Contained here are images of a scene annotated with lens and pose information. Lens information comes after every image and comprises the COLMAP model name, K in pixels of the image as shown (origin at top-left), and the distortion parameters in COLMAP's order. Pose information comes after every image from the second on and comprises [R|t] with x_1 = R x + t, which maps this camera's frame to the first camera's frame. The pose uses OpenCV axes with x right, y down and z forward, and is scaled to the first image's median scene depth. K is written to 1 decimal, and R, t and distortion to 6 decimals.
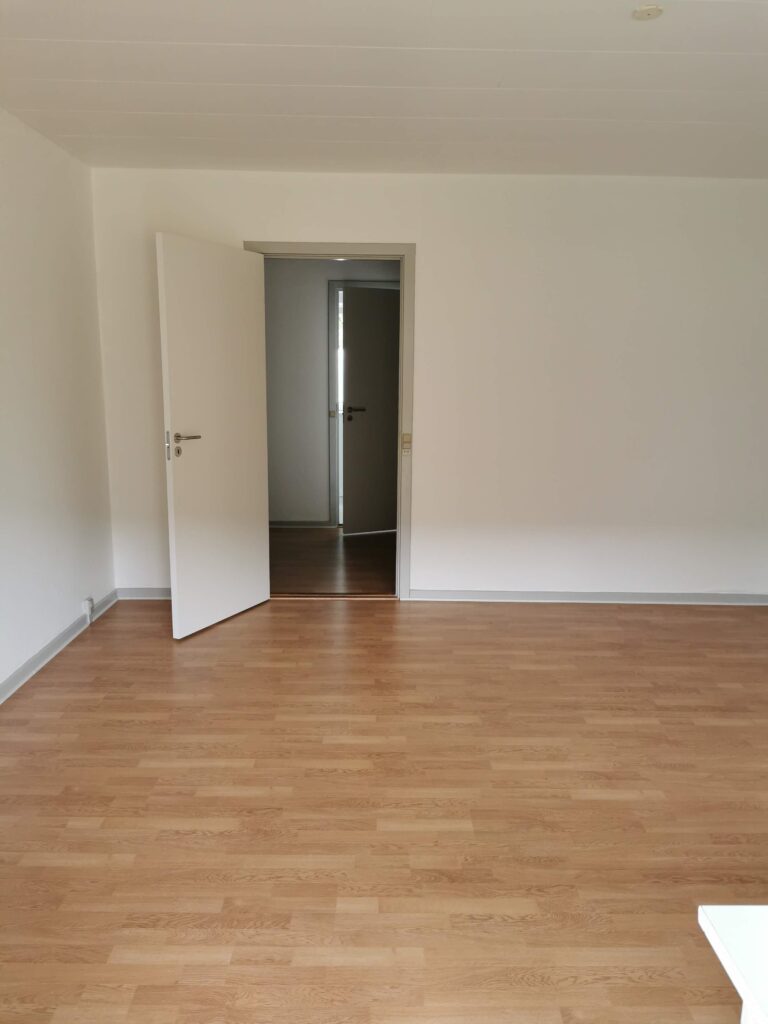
lens RADIAL K [[793.8, 0, 384.0], [0, 793.8, 512.0], [0, 0, 1]] dist [-0.000024, 0.000083]
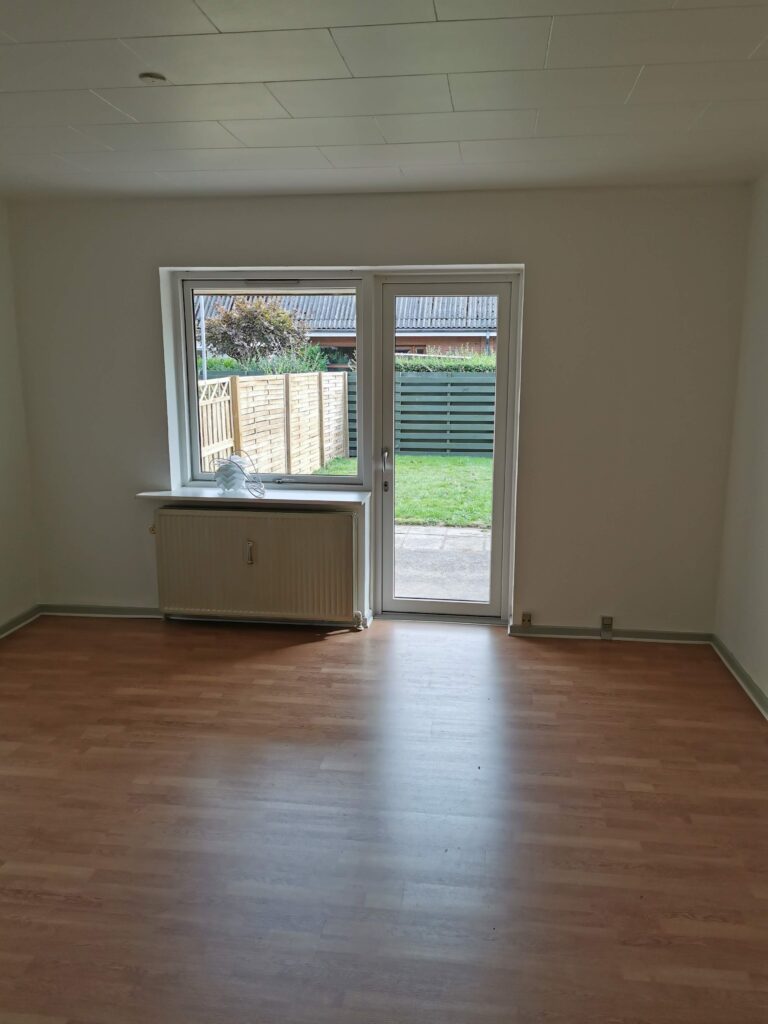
lens RADIAL K [[793.8, 0, 384.0], [0, 793.8, 512.0], [0, 0, 1]] dist [-0.000024, 0.000083]
pose [[-0.988470, -0.043562, 0.145013, -0.143955], [0.012014, 0.932138, 0.361904, -0.404194], [-0.150937, 0.359473, -0.920867, 1.885168]]
